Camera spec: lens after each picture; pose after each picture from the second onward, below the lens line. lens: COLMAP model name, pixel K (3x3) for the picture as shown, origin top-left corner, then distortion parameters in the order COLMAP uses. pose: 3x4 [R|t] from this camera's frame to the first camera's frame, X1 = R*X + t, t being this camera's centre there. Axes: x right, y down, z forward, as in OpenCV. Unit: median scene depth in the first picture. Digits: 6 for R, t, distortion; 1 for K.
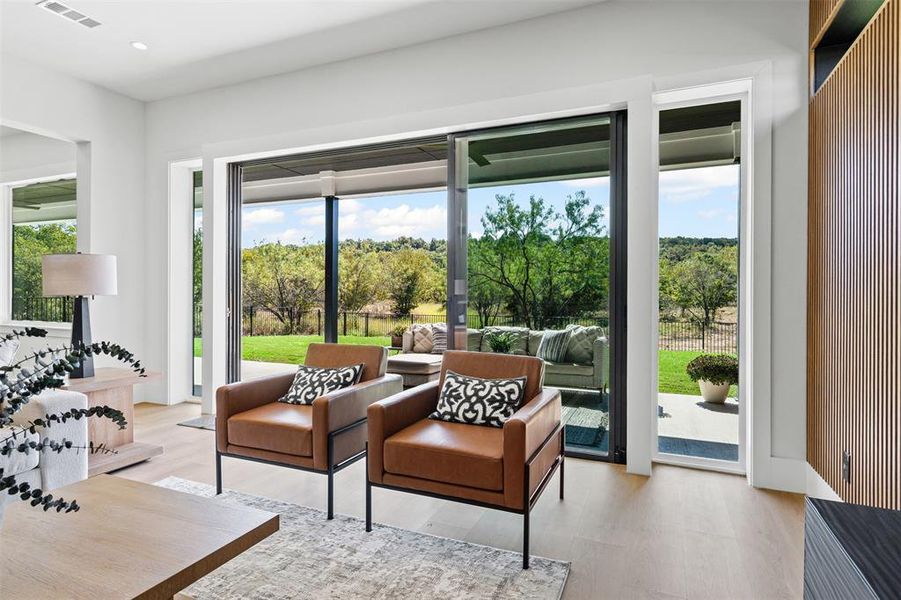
lens RADIAL K [[416.7, 0, 454.6], [0, 416.7, 295.7], [0, 0, 1]] dist [0.000533, -0.000041]
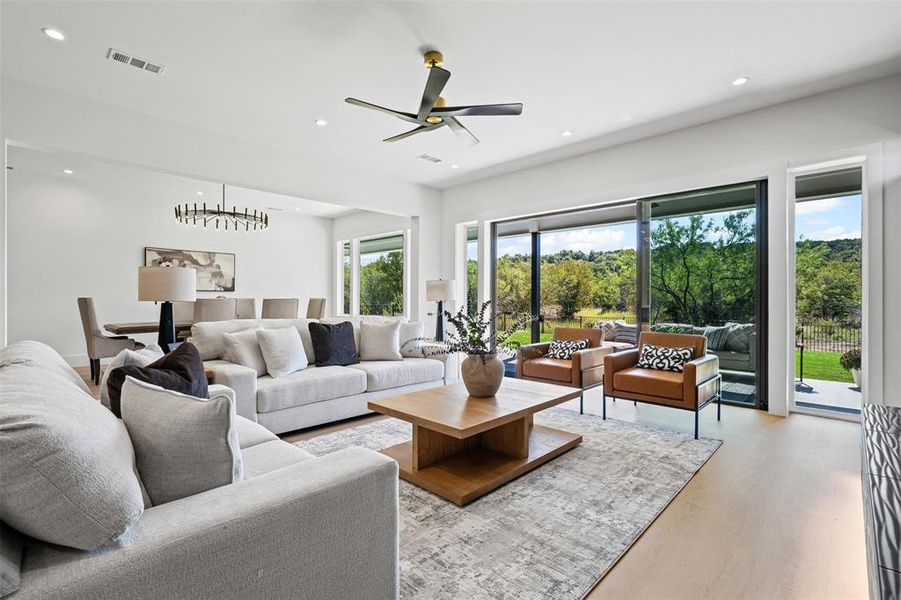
lens RADIAL K [[407.2, 0, 450.7], [0, 407.2, 300.4], [0, 0, 1]] dist [-0.004738, 0.000703]
pose [[0.941220, -0.002381, -0.337785, -0.143911], [0.001340, 0.999994, -0.003316, 0.003789], [0.337791, 0.002668, 0.941217, -0.634362]]
